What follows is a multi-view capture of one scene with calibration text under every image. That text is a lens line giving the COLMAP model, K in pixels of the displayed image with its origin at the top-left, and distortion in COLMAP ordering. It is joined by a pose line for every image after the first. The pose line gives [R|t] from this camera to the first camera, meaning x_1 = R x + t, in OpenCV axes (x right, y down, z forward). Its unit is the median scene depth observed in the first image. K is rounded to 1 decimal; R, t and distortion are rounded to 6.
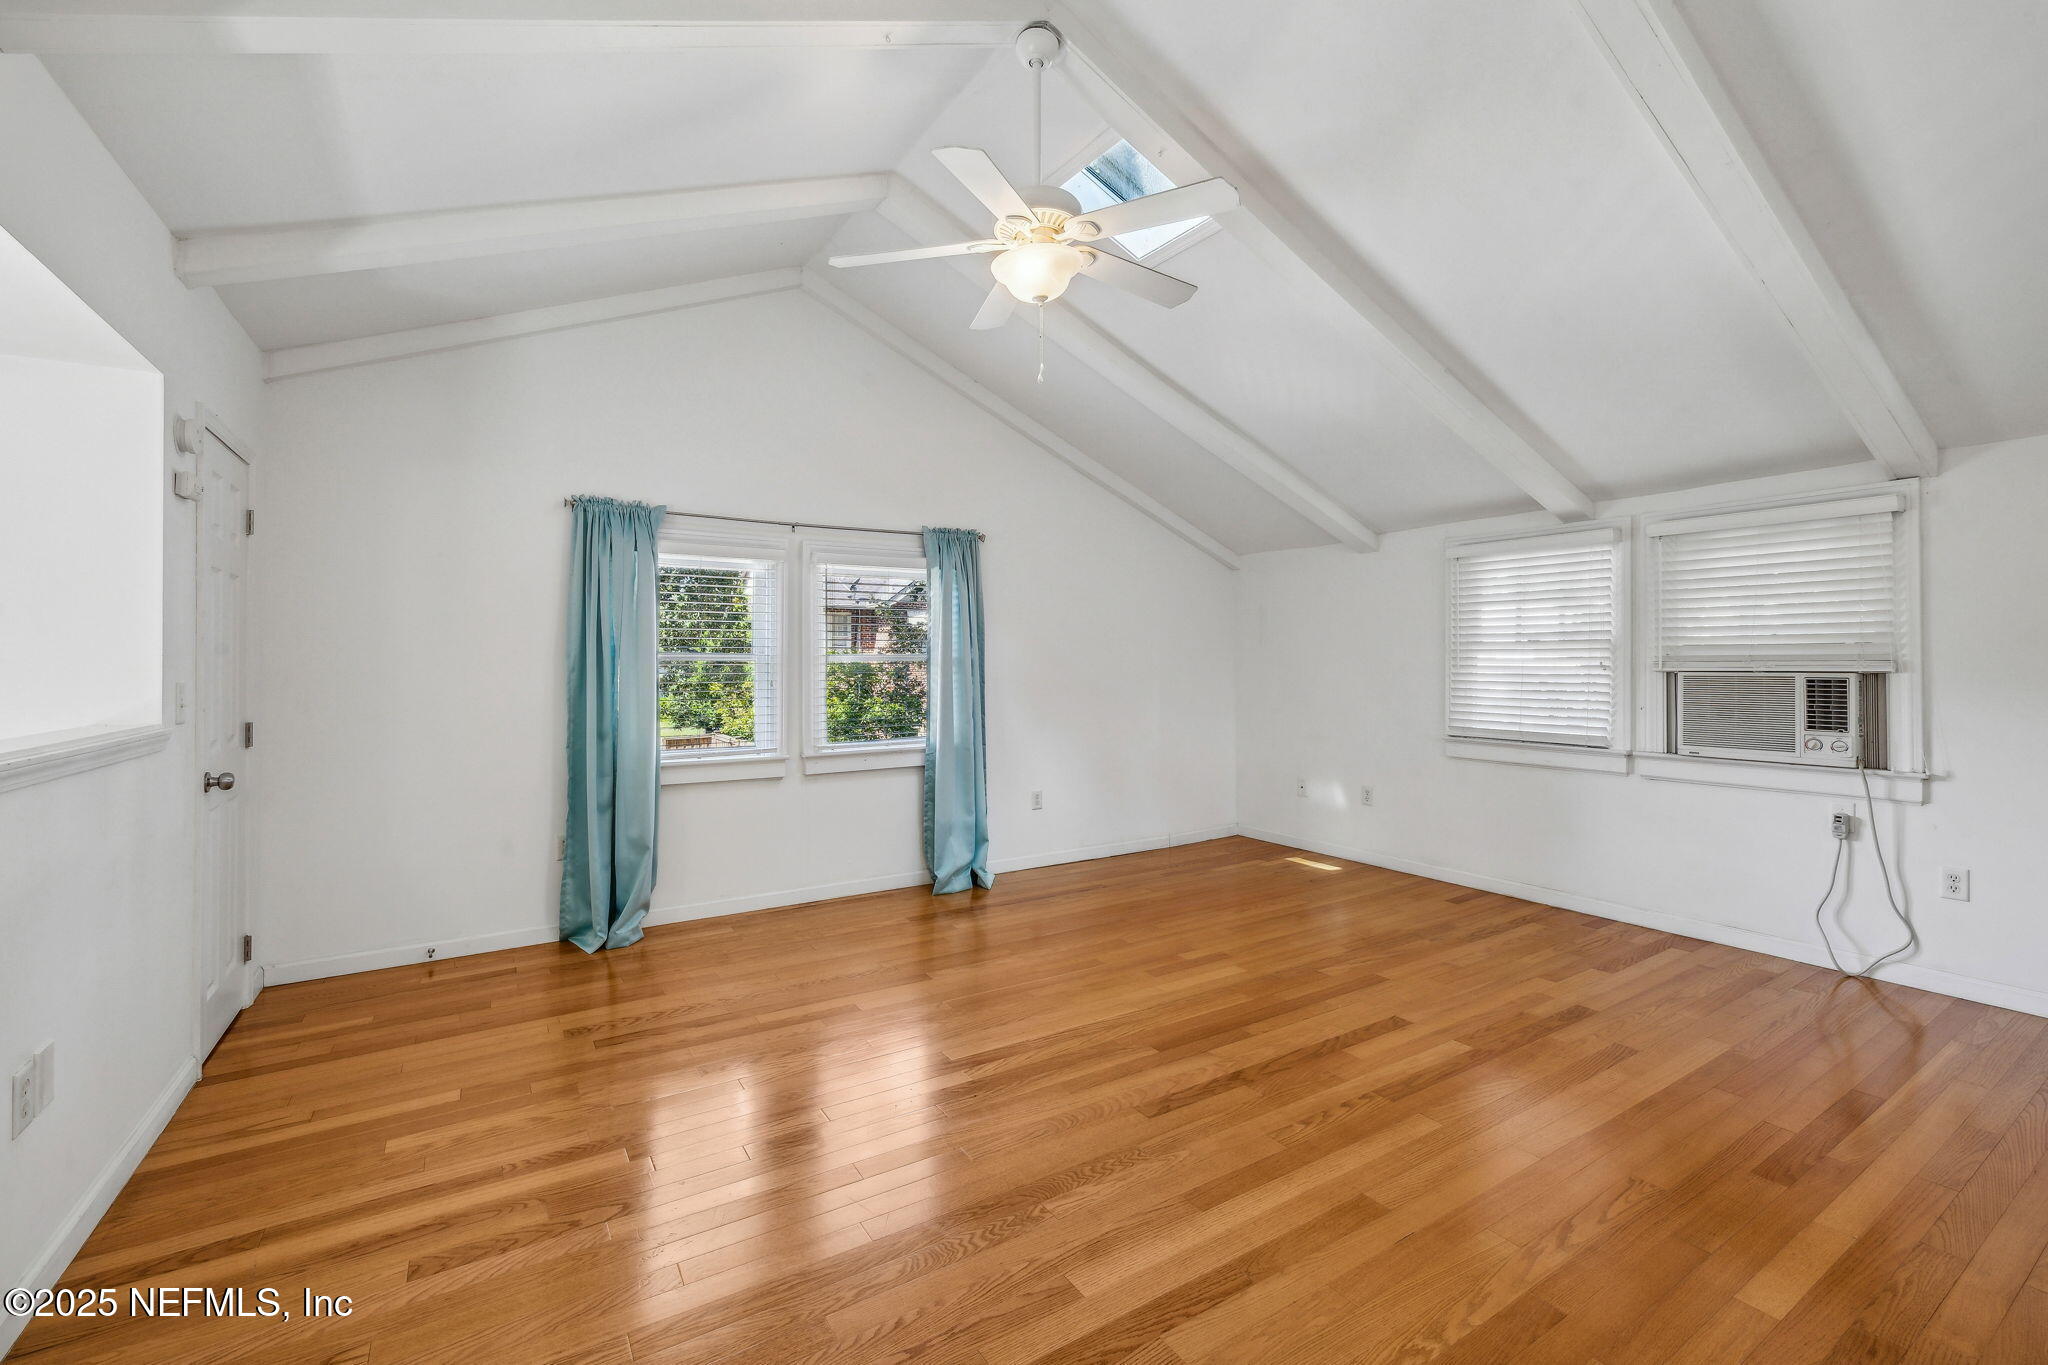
lens RADIAL K [[831.0, 0, 1081.7], [0, 831.0, 661.7], [0, 0, 1]] dist [-0.003468, 0.000073]
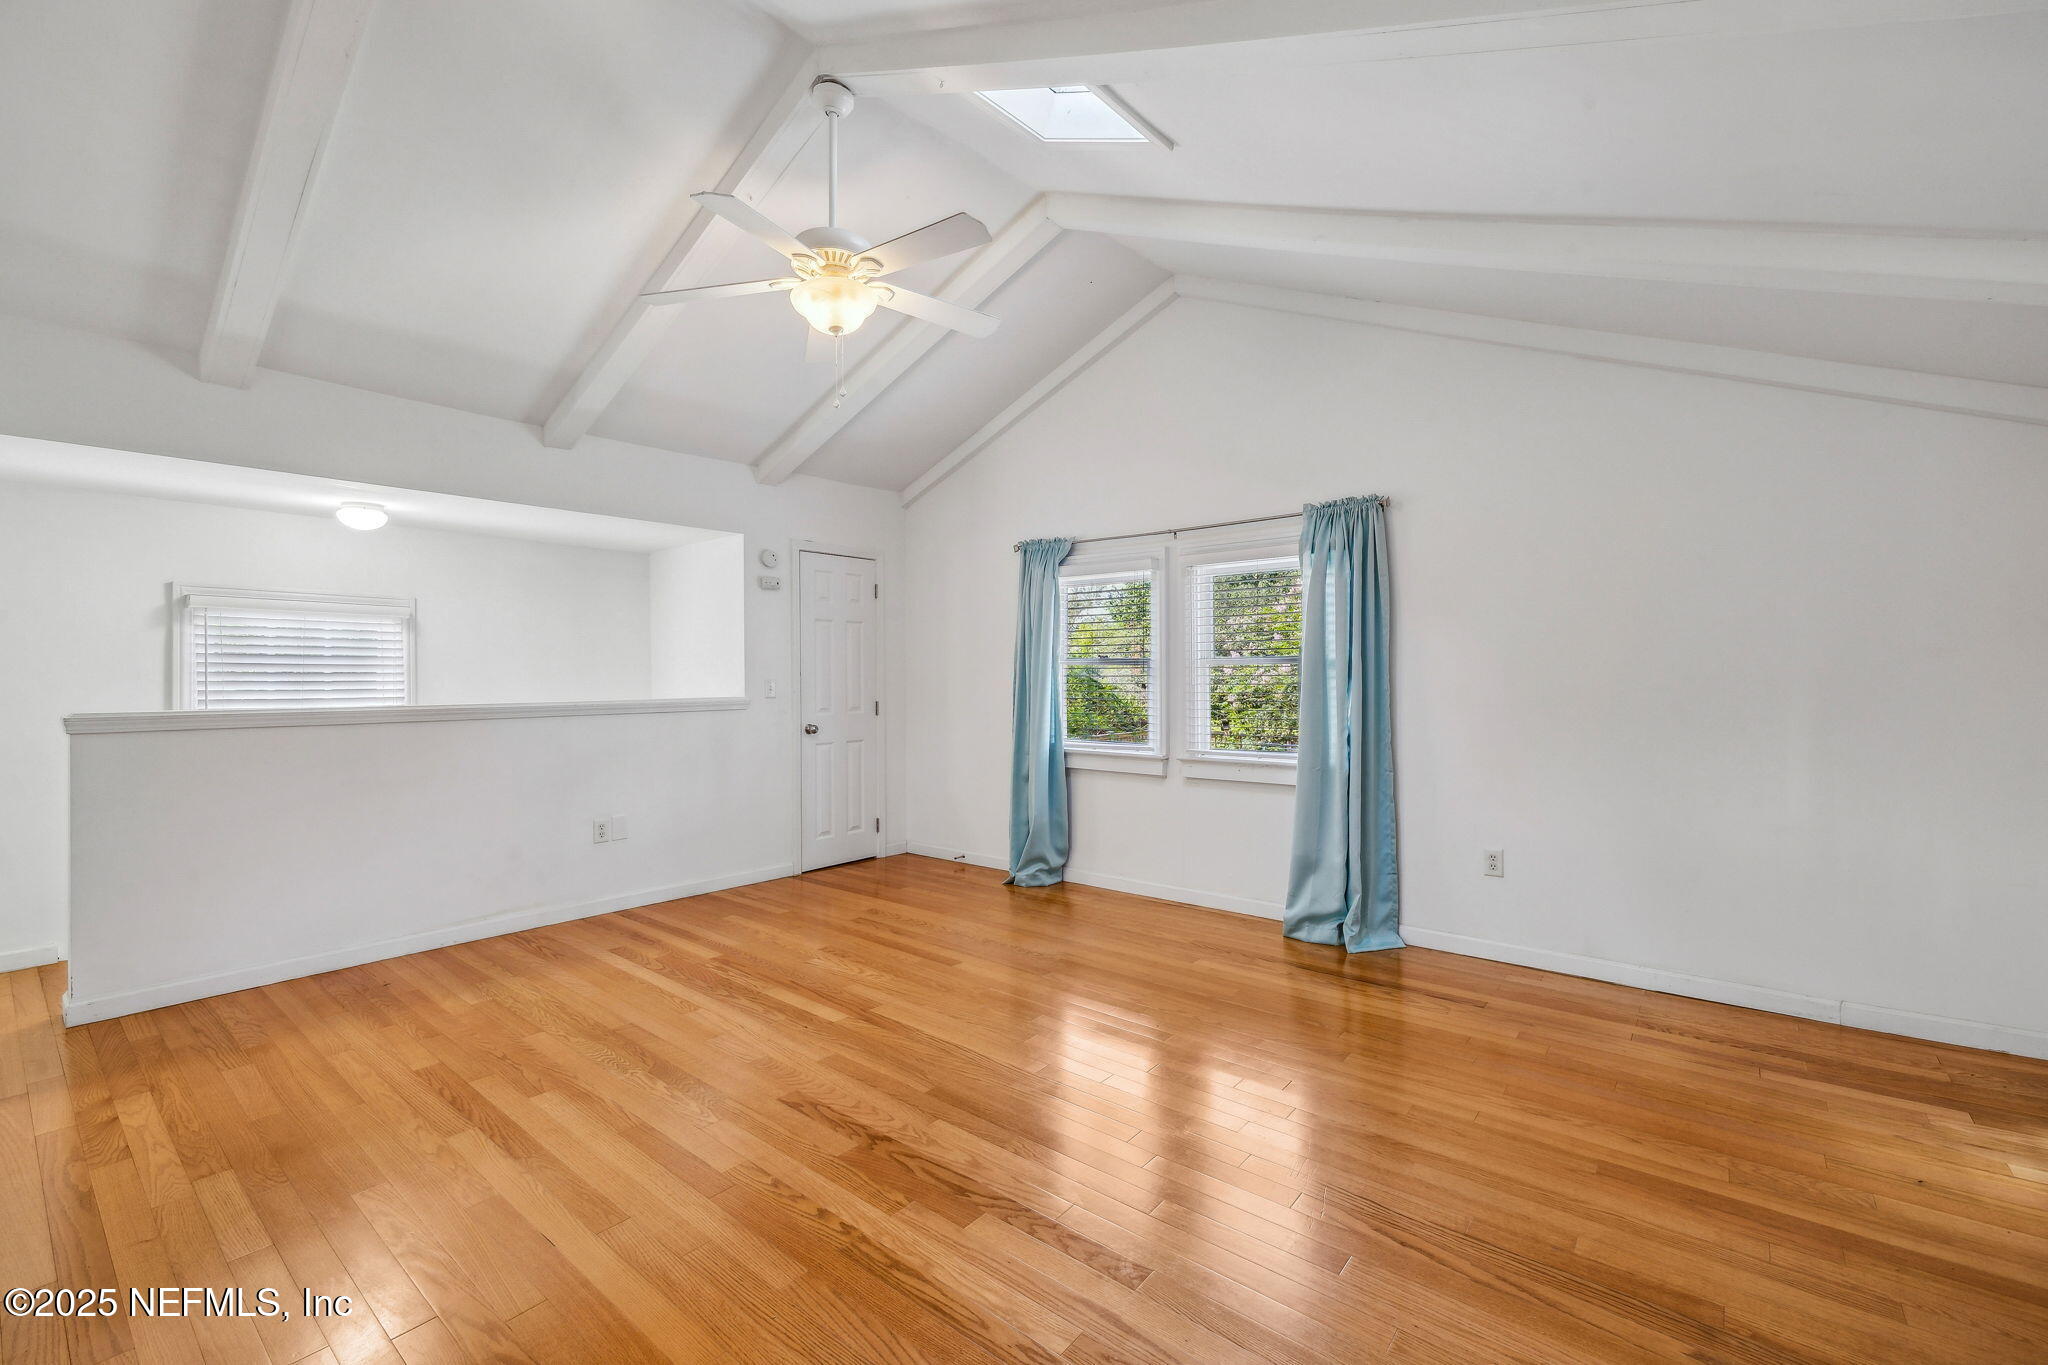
lens RADIAL K [[875.5, 0, 1026.3], [0, 875.5, 676.1], [0, 0, 1]] dist [-0.005038, 0.001757]
pose [[0.302734, 0.001657, -0.953074, 0.710365], [0.002865, 0.999992, 0.002649, 0.011126], [0.953071, -0.003532, 0.302727, 0.565060]]
